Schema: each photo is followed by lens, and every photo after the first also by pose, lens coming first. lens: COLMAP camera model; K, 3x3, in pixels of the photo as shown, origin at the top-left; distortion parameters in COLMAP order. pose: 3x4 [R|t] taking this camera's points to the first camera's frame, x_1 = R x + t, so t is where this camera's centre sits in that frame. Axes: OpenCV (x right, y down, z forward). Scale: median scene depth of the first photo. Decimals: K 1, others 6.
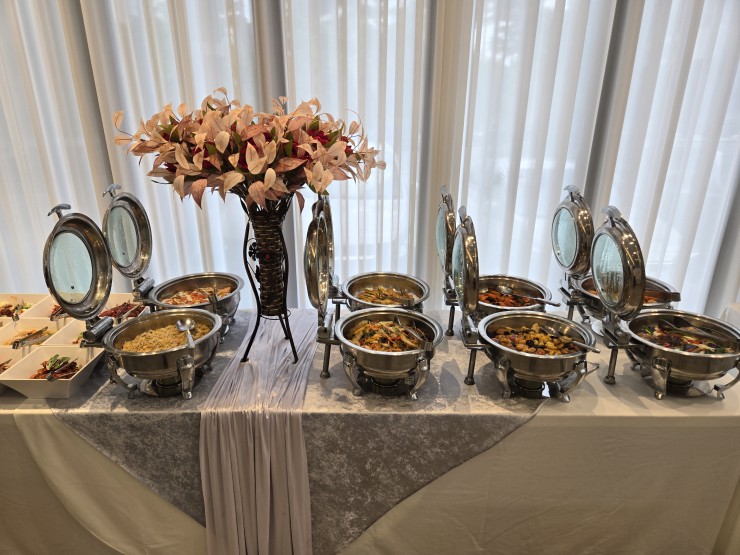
lens RADIAL K [[494.8, 0, 370.0], [0, 494.8, 277.5], [0, 0, 1]] dist [0.041508, -0.003840]
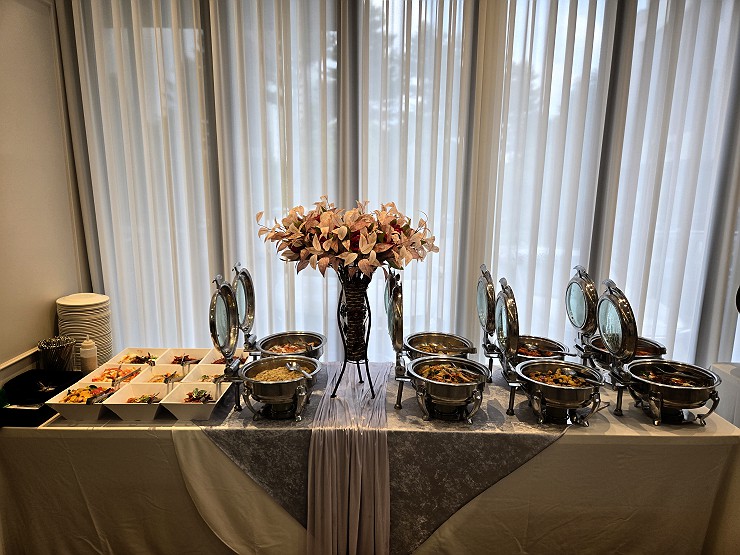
lens RADIAL K [[512.6, 0, 370.0], [0, 512.6, 277.5], [0, 0, 1]] dist [0.039281, -0.002451]
pose [[0.999952, 0.008775, 0.004272, -0.180359], [-0.007911, 0.985094, -0.171834, 0.098912], [-0.005716, 0.171792, 0.985117, -0.395278]]
